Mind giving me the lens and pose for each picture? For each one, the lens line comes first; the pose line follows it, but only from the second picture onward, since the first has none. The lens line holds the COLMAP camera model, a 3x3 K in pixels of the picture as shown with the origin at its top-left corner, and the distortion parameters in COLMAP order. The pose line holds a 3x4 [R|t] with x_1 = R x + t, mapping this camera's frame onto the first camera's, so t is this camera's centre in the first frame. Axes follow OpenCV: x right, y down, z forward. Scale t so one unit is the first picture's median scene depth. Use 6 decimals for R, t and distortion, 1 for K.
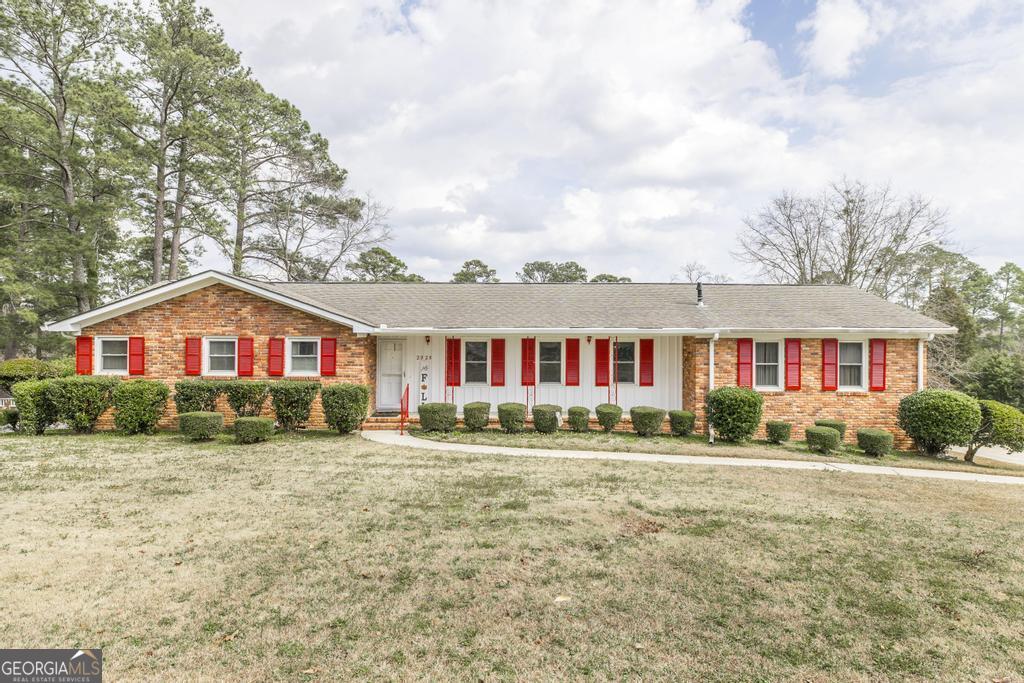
lens RADIAL K [[622.3, 0, 512.0], [0, 622.3, 341.5], [0, 0, 1]] dist [0.002724, 0.000264]
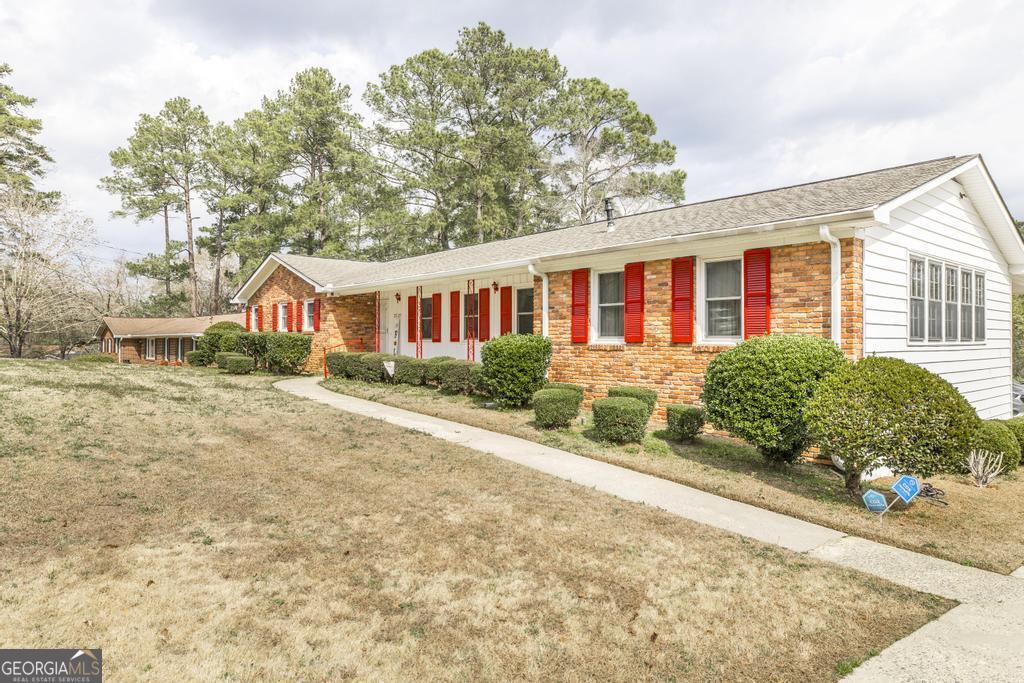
lens RADIAL K [[627.7, 0, 512.0], [0, 627.7, 341.5], [0, 0, 1]] dist [0.000437, -0.000351]
pose [[0.674351, -0.000714, -0.738410, 0.832303], [-0.001208, 0.999997, -0.002070, 0.076946], [0.738410, 0.002288, 0.674349, 0.458129]]
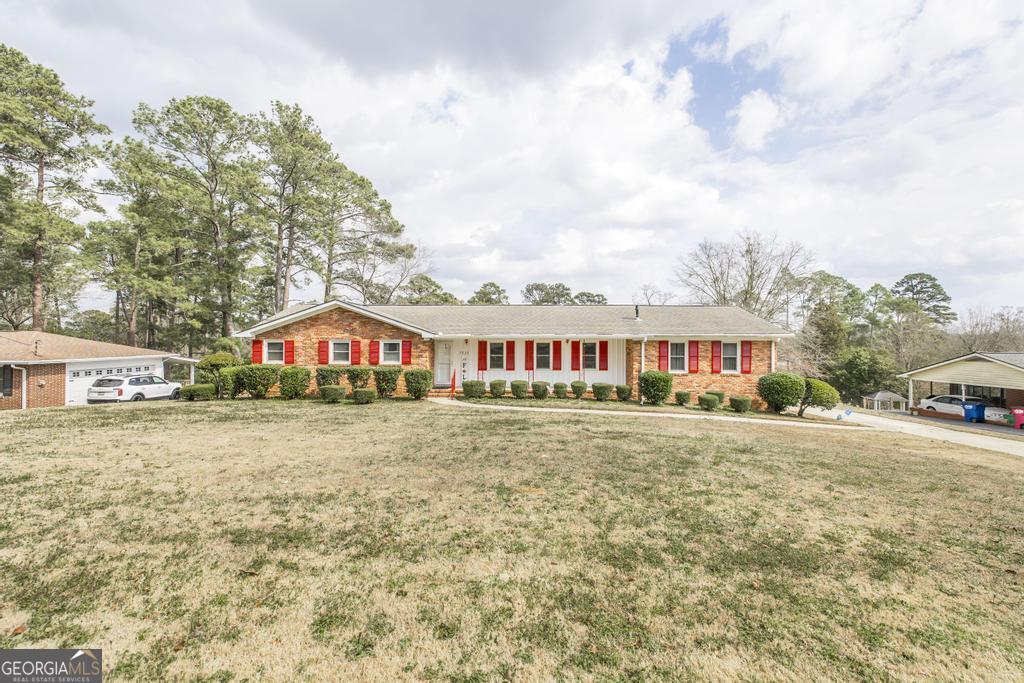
lens RADIAL K [[452.7, 0, 511.0], [0, 452.7, 338.3], [0, 0, 1]] dist [-0.000575, -0.000077]
pose [[0.999906, -0.001557, -0.013634, -0.005601], [0.001474, 0.999980, -0.006147, -0.004311], [0.013643, 0.006126, 0.999888, -0.176393]]
